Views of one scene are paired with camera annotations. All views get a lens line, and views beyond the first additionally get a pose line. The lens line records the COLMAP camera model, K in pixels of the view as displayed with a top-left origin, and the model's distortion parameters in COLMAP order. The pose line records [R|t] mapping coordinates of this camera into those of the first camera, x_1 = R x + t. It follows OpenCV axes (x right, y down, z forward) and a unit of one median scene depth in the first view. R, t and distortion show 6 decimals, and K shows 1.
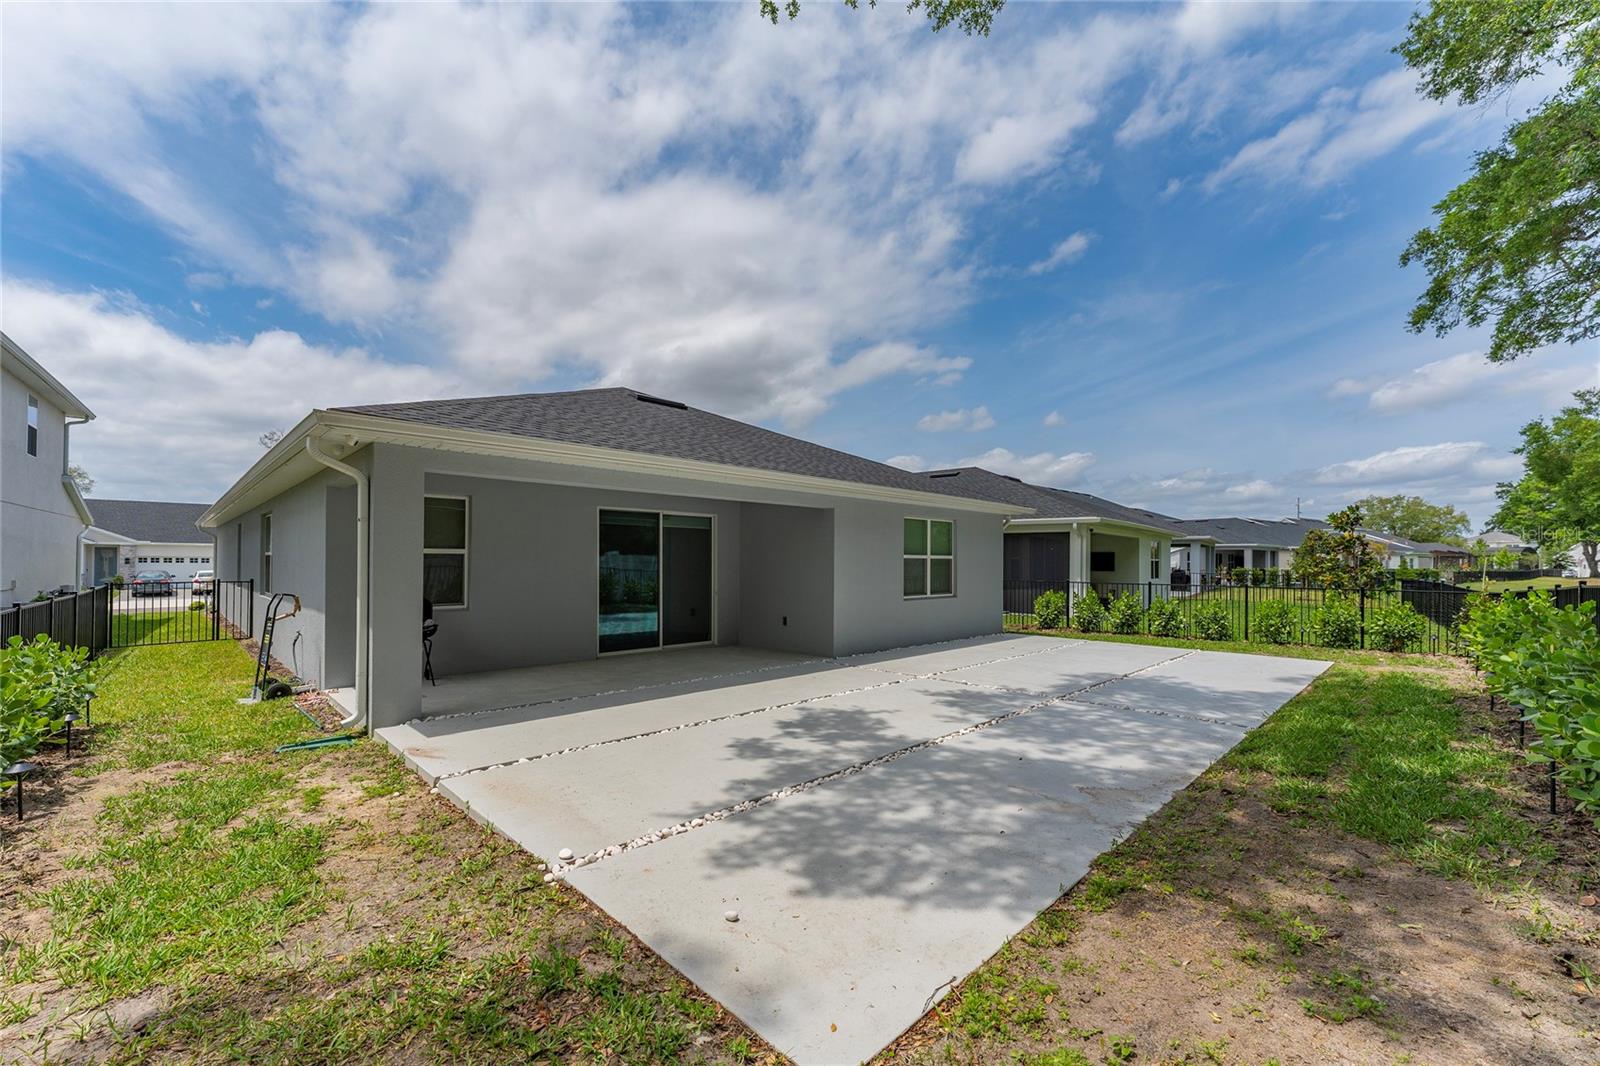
lens RADIAL K [[664.6, 0, 799.6], [0, 664.6, 560.0], [0, 0, 1]] dist [0.001410, 0.000174]
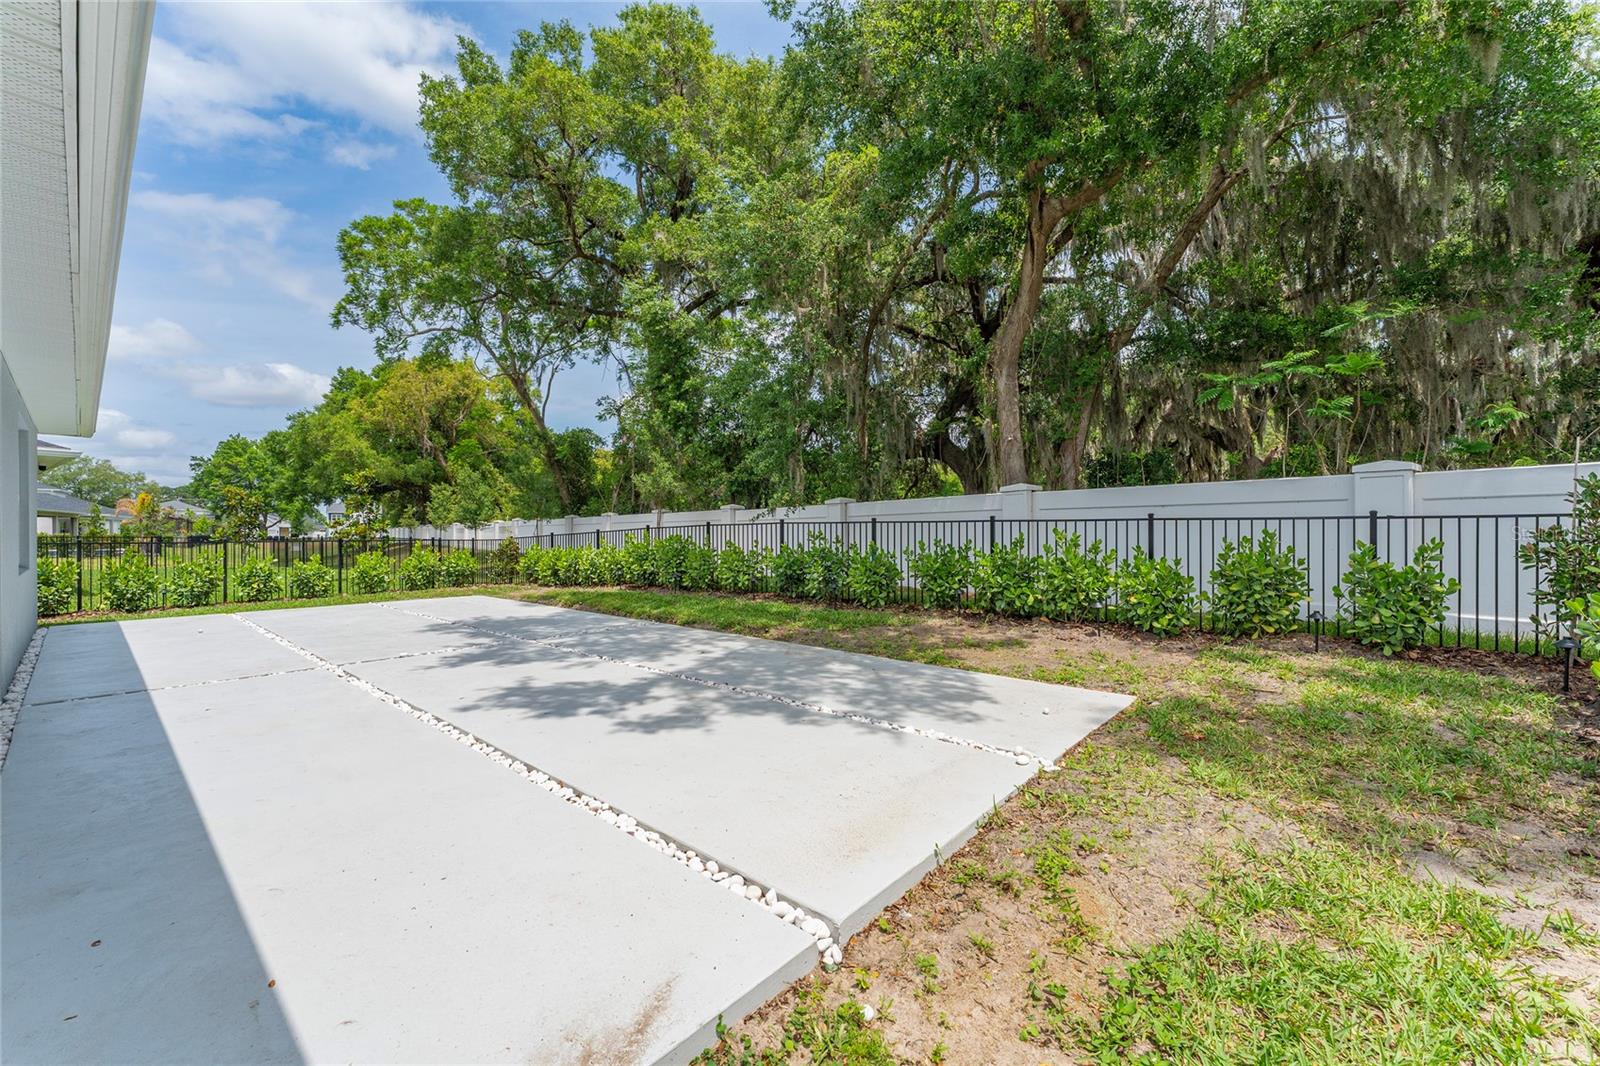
lens RADIAL K [[650.3, 0, 793.4], [0, 650.3, 530.9], [0, 0, 1]] dist [0.000215, 0.000103]
pose [[-0.091228, 0.001496, 0.995829, -0.925422], [-0.001820, 0.999997, -0.001669, 0.064773], [-0.995828, -0.001965, -0.091225, 1.011532]]
